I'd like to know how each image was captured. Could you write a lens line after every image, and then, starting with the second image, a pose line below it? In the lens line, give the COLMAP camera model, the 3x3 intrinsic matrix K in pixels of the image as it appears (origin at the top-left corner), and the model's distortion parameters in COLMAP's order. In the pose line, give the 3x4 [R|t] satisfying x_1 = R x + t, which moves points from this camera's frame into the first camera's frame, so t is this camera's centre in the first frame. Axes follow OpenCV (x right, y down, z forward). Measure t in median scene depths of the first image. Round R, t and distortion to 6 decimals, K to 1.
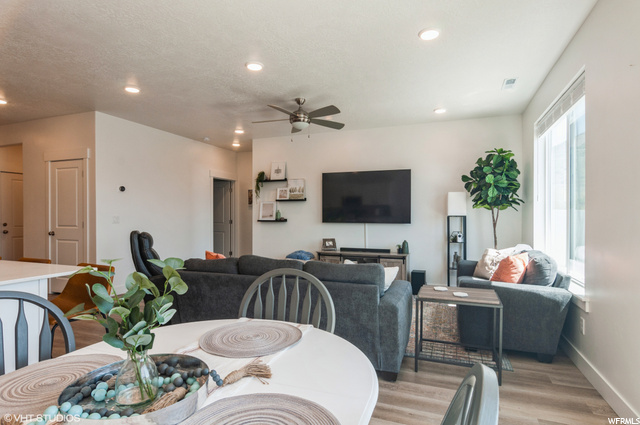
lens RADIAL K [[341.8, 0, 321.2], [0, 341.8, 216.2], [0, 0, 1]] dist [0.001530, 0.000199]
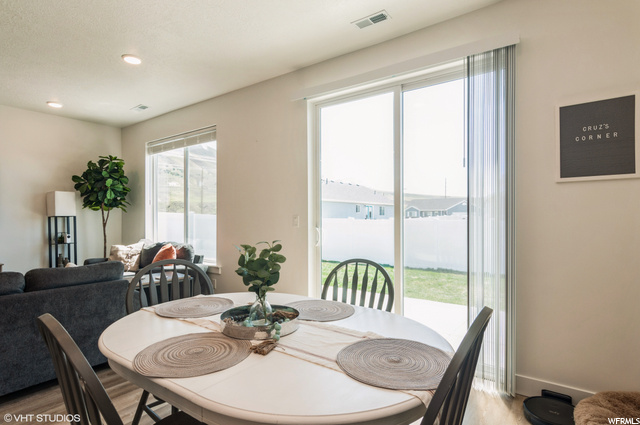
lens RADIAL K [[341.8, 0, 321.2], [0, 341.8, 216.2], [0, 0, 1]] dist [0.001530, 0.000199]
pose [[0.258021, -0.001808, 0.966138, -0.337093], [0.001326, 0.999998, 0.001517, -0.001204], [-0.966138, 0.000889, 0.258023, 0.043698]]
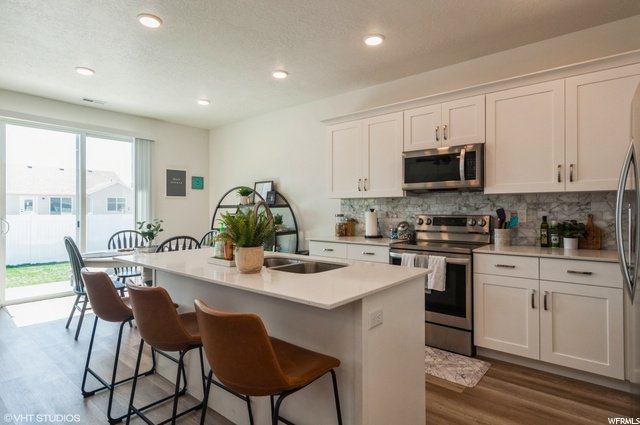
lens RADIAL K [[344.9, 0, 319.4], [0, 344.9, 209.0], [0, 0, 1]] dist [-0.002680, -0.000653]
pose [[-0.947313, 0.001421, 0.320306, -0.671119], [0.000655, 0.999997, -0.002498, -0.002573], [-0.320308, -0.002156, -0.947311, 0.745752]]
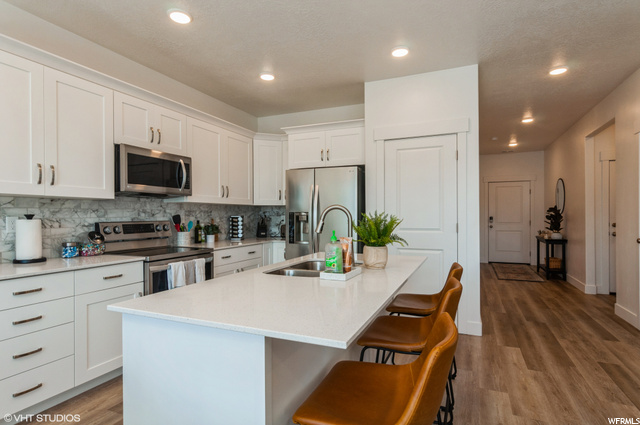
lens RADIAL K [[341.8, 0, 321.2], [0, 341.8, 216.2], [0, 0, 1]] dist [0.001530, 0.000199]
pose [[-0.035919, 0.000622, -0.999355, -0.099493], [0.004295, 0.999991, 0.000468, -0.000621], [0.999345, -0.004276, -0.035922, 0.394674]]
